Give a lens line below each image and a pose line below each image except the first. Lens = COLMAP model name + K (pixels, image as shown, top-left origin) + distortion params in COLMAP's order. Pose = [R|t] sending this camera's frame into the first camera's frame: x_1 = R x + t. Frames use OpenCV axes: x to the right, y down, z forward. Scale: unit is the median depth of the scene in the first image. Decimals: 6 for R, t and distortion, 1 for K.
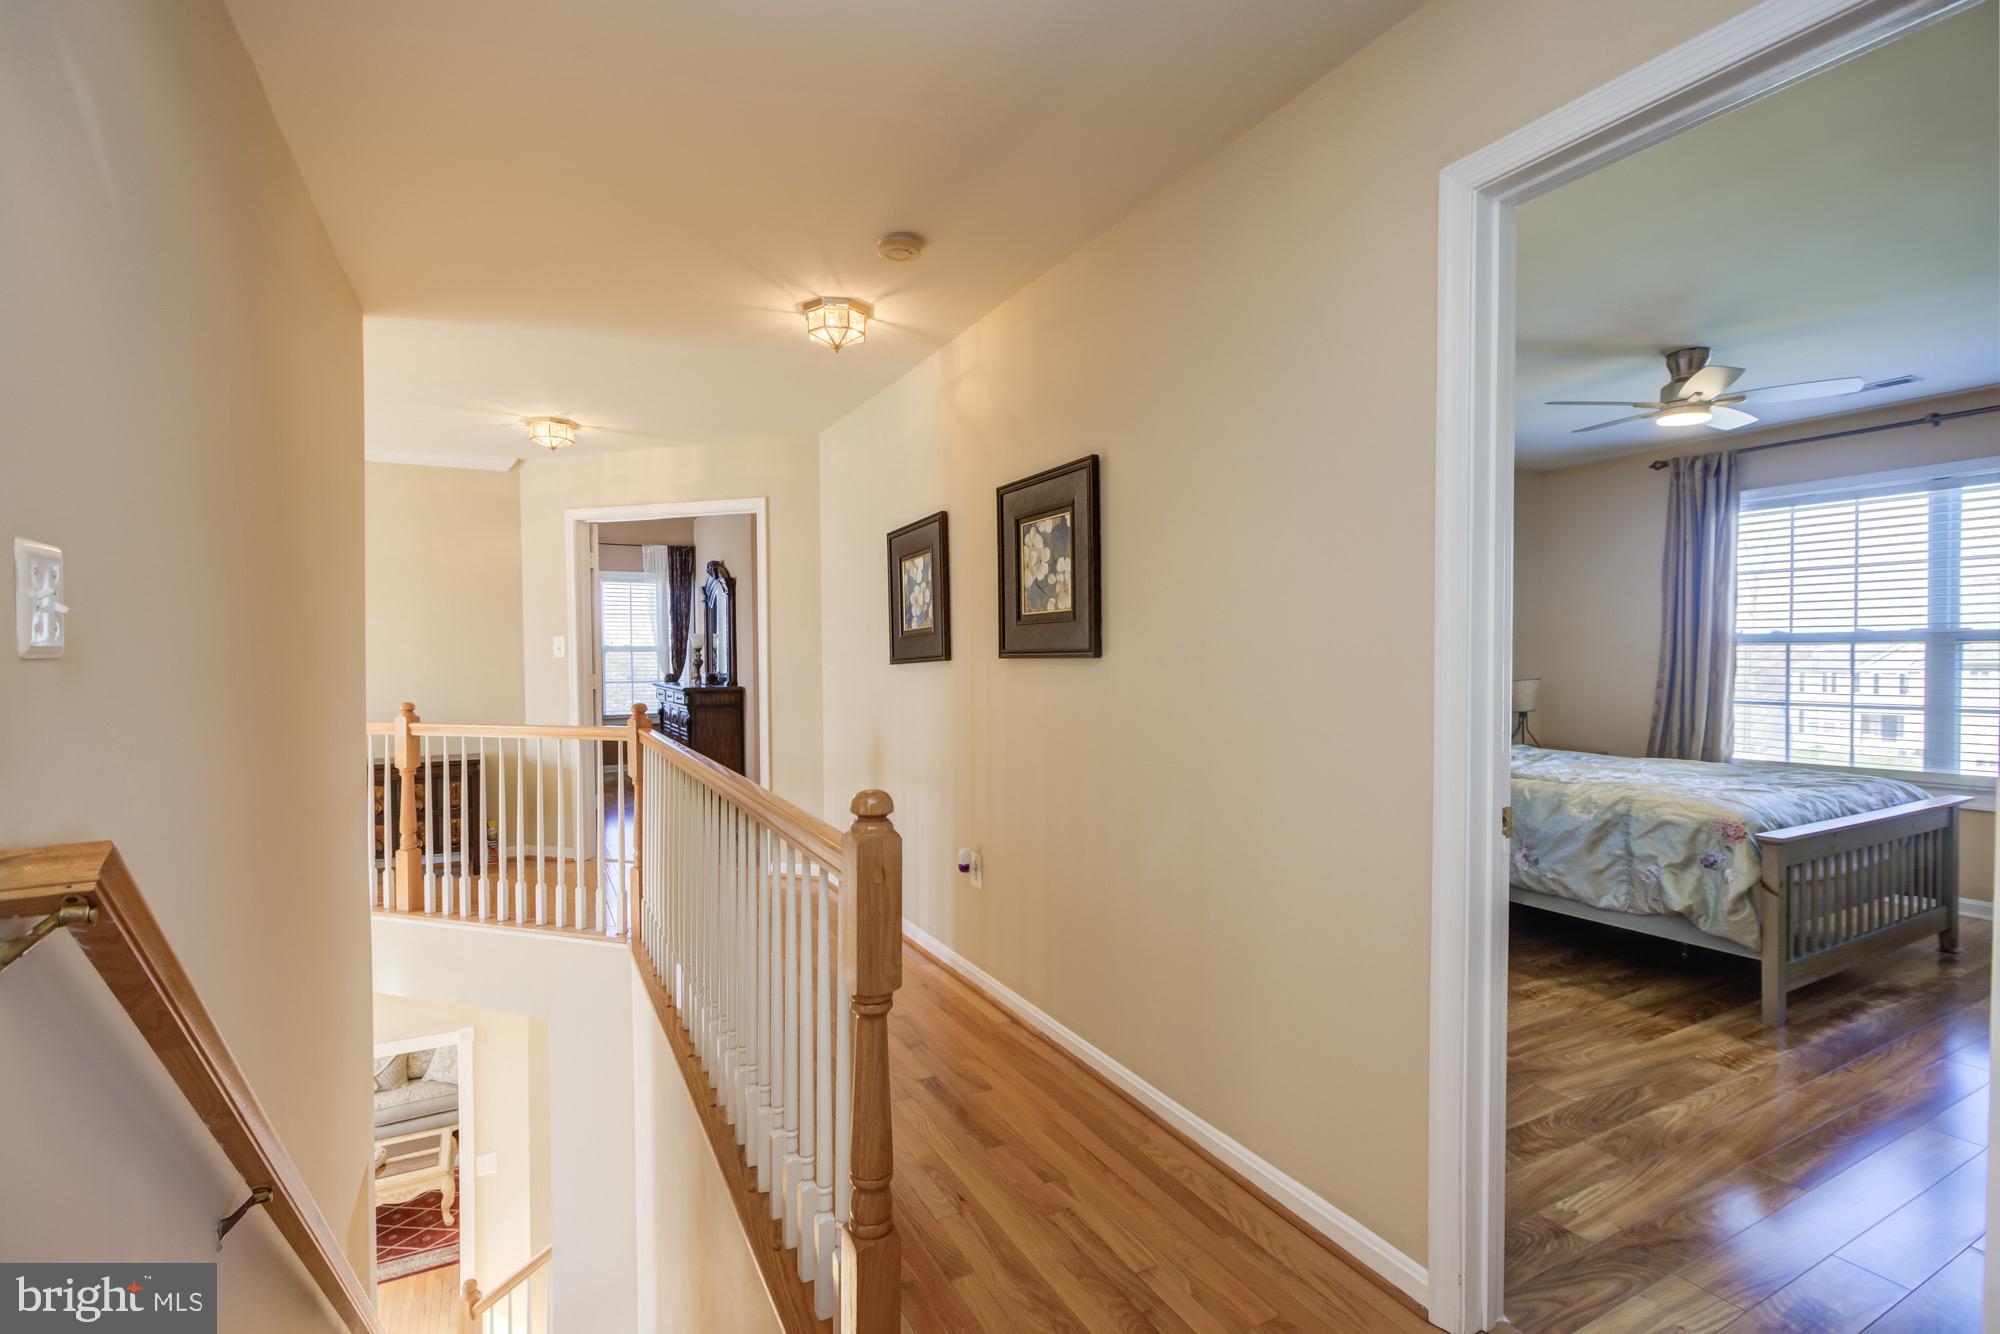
lens RADIAL K [[917.8, 0, 1013.4], [0, 917.8, 670.8], [0, 0, 1]] dist [0.012099, -0.000889]
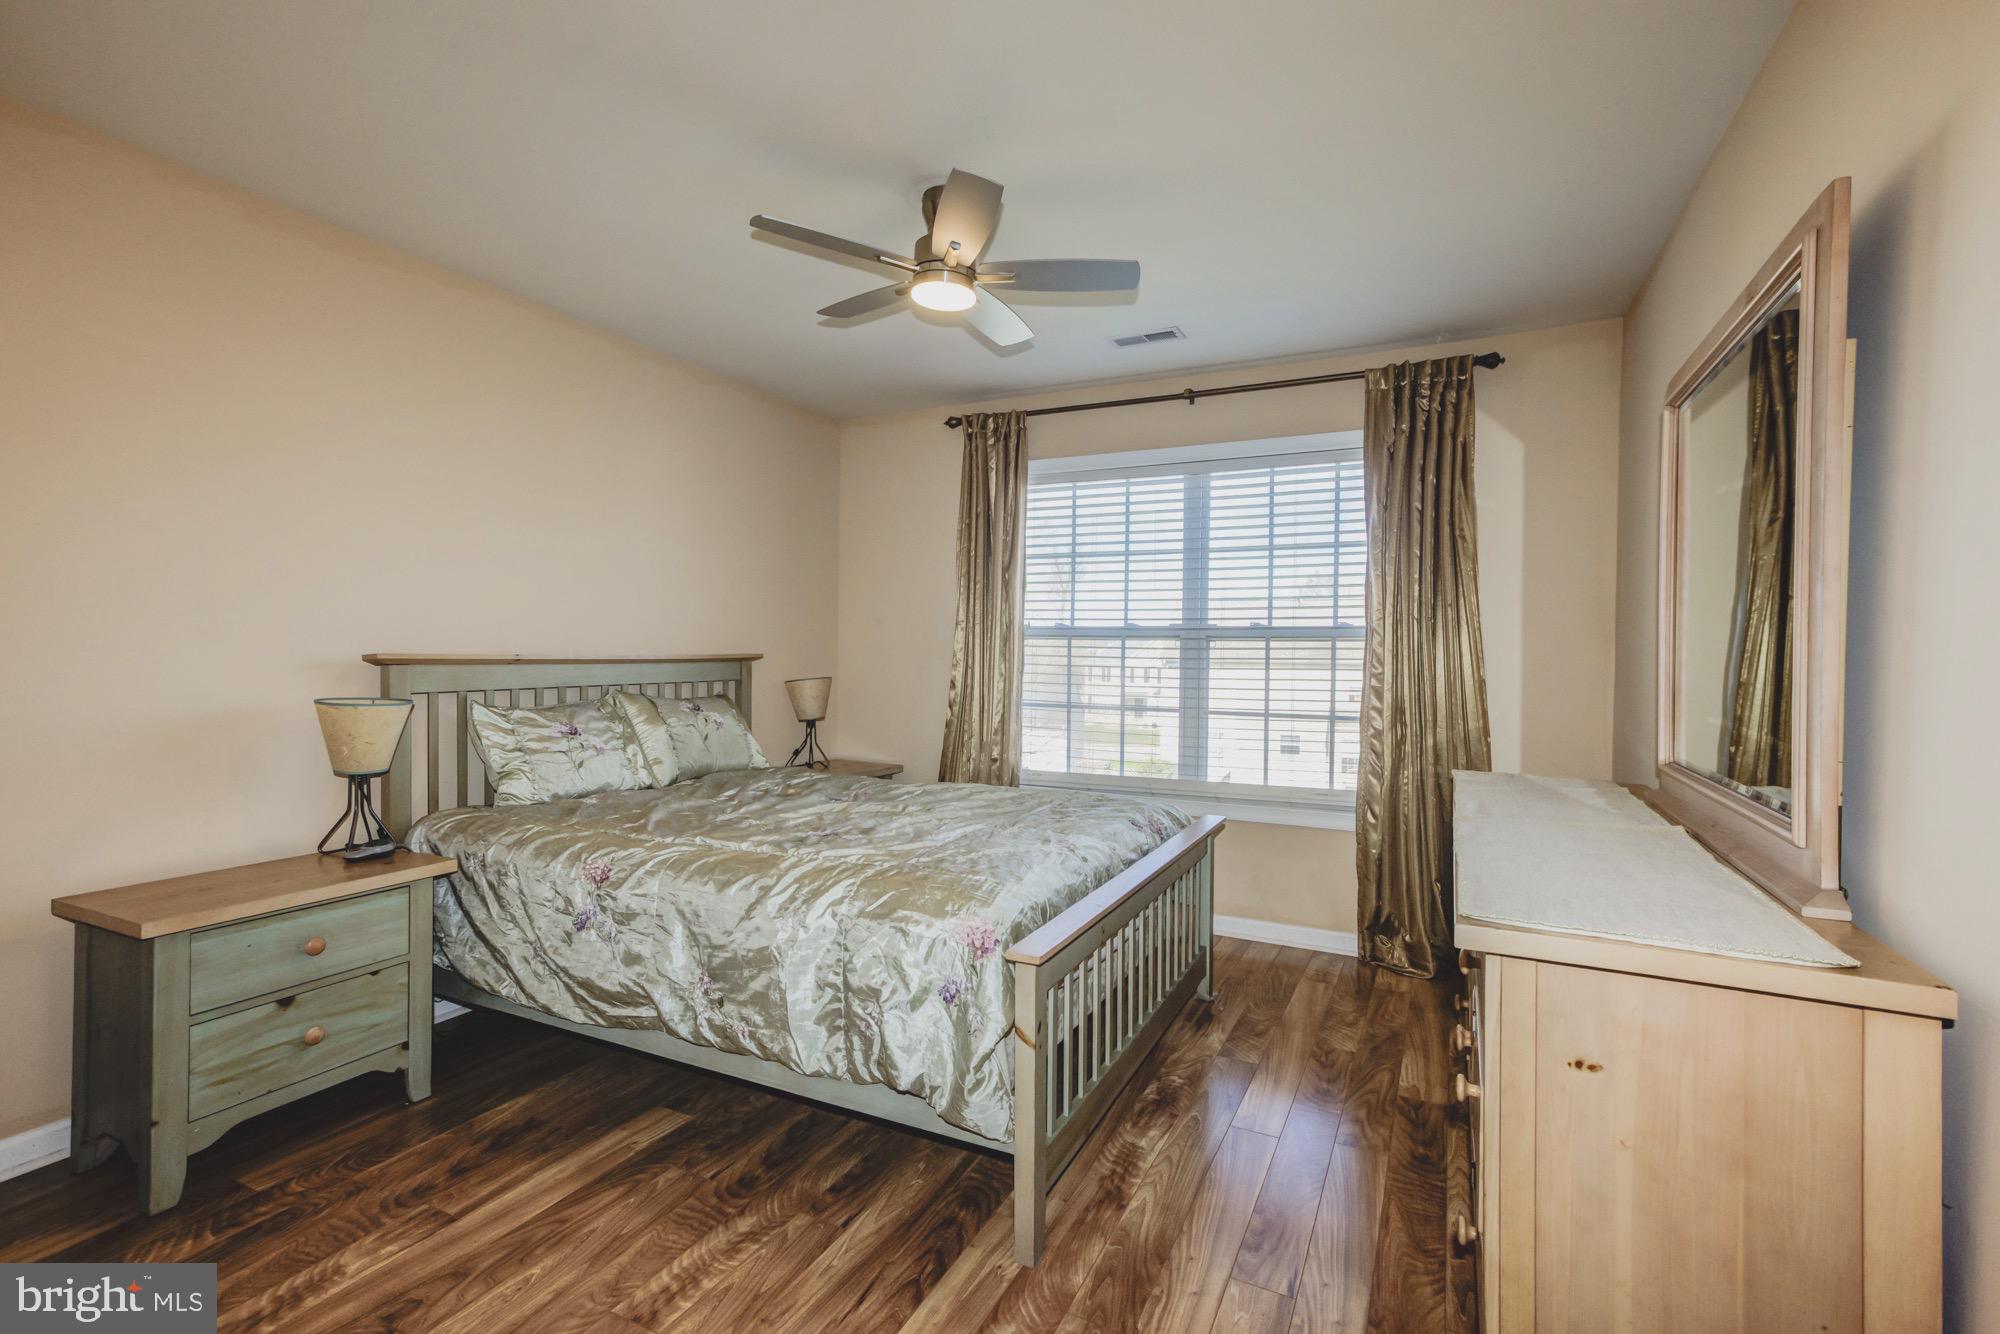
lens RADIAL K [[917.8, 0, 1000.2], [0, 917.8, 660.8], [0, 0, 1]] dist [0.012099, -0.000889]
pose [[0.820403, 0.008166, 0.571727, 0.302686], [-0.006880, 0.999967, -0.004411, -0.003566], [-0.571744, -0.000314, 0.820432, 0.341999]]
